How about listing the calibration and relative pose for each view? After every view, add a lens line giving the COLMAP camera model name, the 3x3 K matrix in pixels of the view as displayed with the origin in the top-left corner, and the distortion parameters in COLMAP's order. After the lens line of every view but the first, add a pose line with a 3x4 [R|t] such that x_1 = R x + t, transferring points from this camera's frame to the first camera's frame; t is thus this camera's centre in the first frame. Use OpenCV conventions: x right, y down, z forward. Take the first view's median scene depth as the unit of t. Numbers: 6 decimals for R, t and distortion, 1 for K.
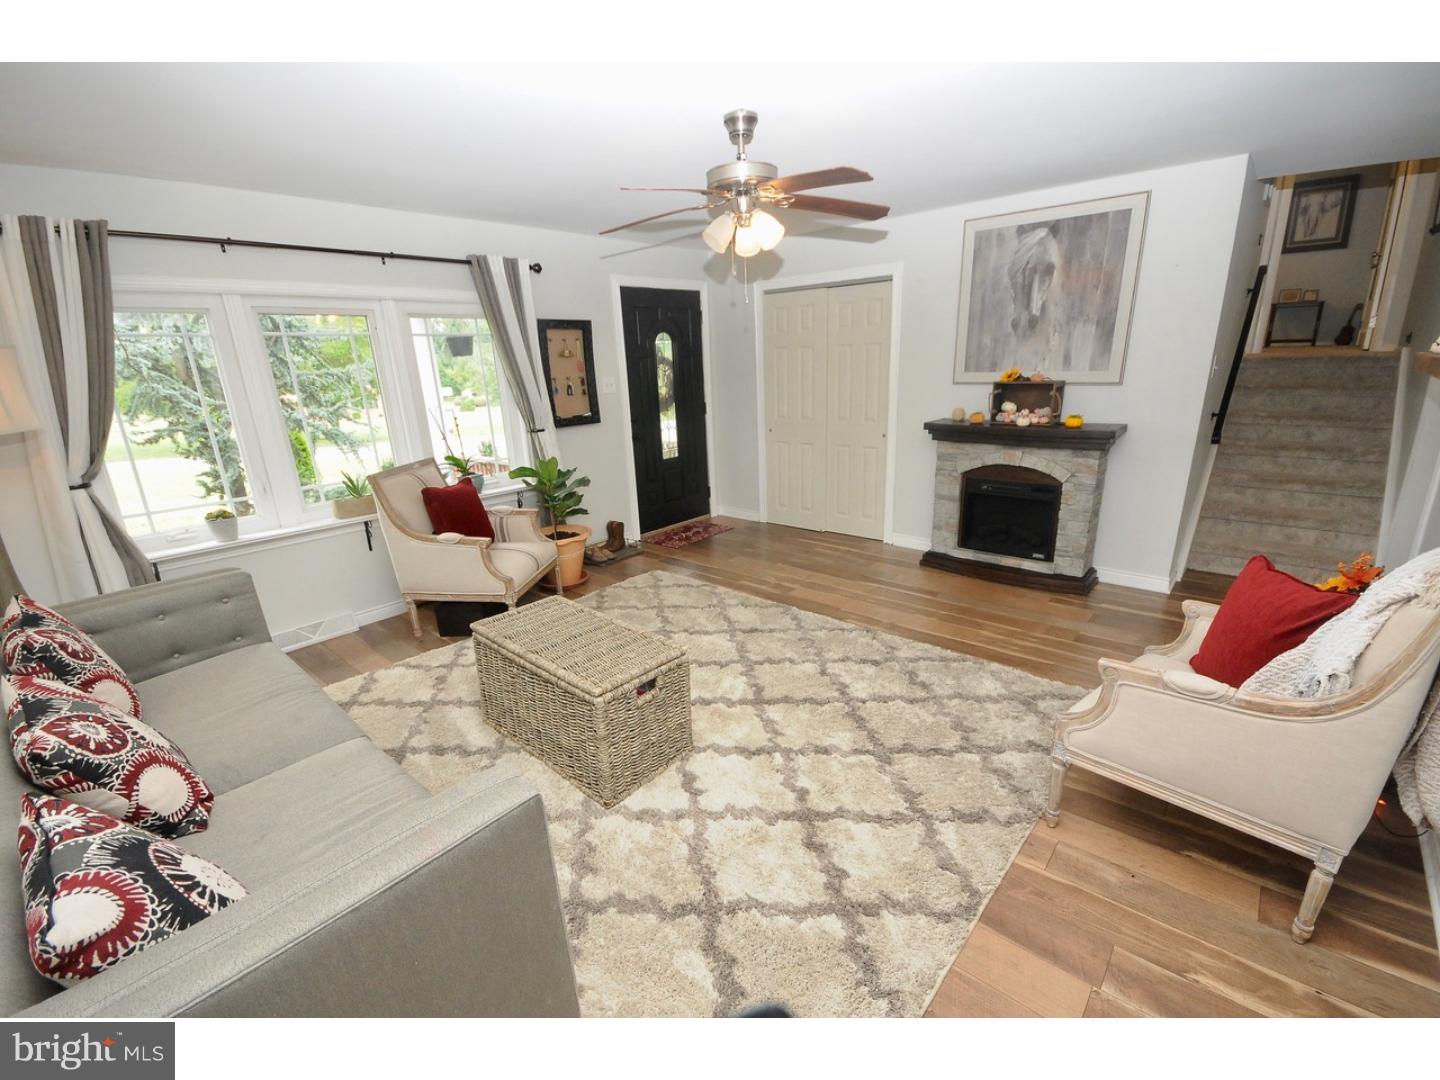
lens RADIAL K [[640.5, 0, 727.9], [0, 640.5, 547.3], [0, 0, 1]] dist [0.016371, 0.000038]
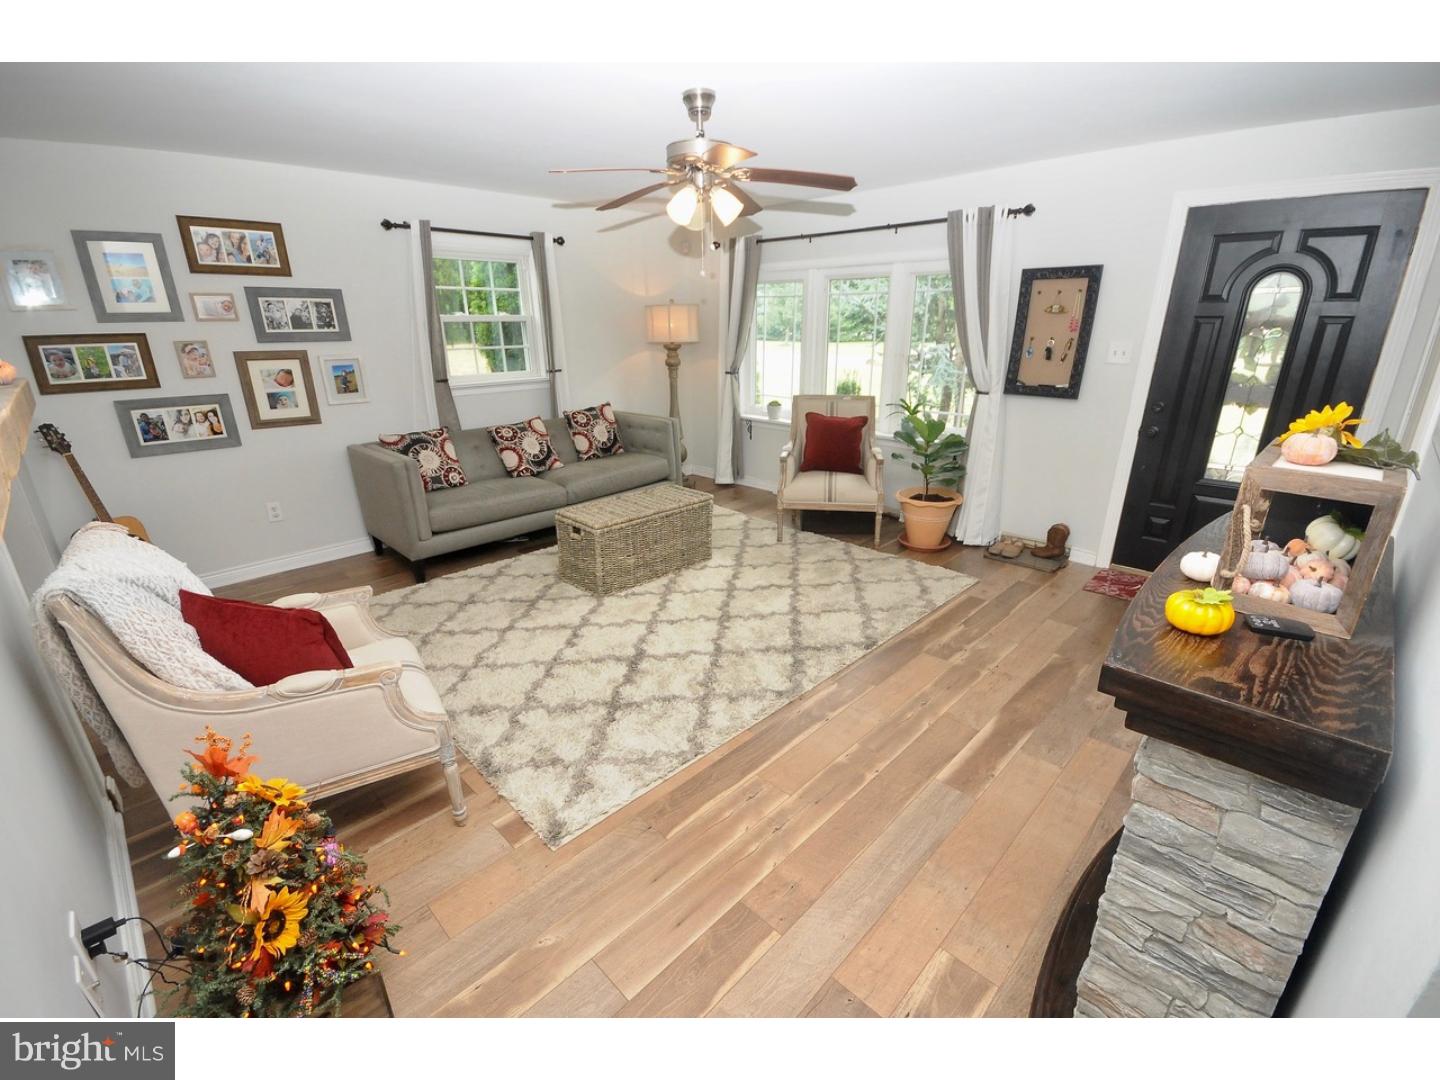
lens RADIAL K [[640.5, 0, 727.9], [0, 640.5, 547.3], [0, 0, 1]] dist [0.016371, 0.000038]
pose [[-0.057435, 0.368856, -0.927710, 0.708223], [-0.286297, 0.884130, 0.369253, -0.230506], [0.956418, 0.286809, 0.054823, 0.681982]]
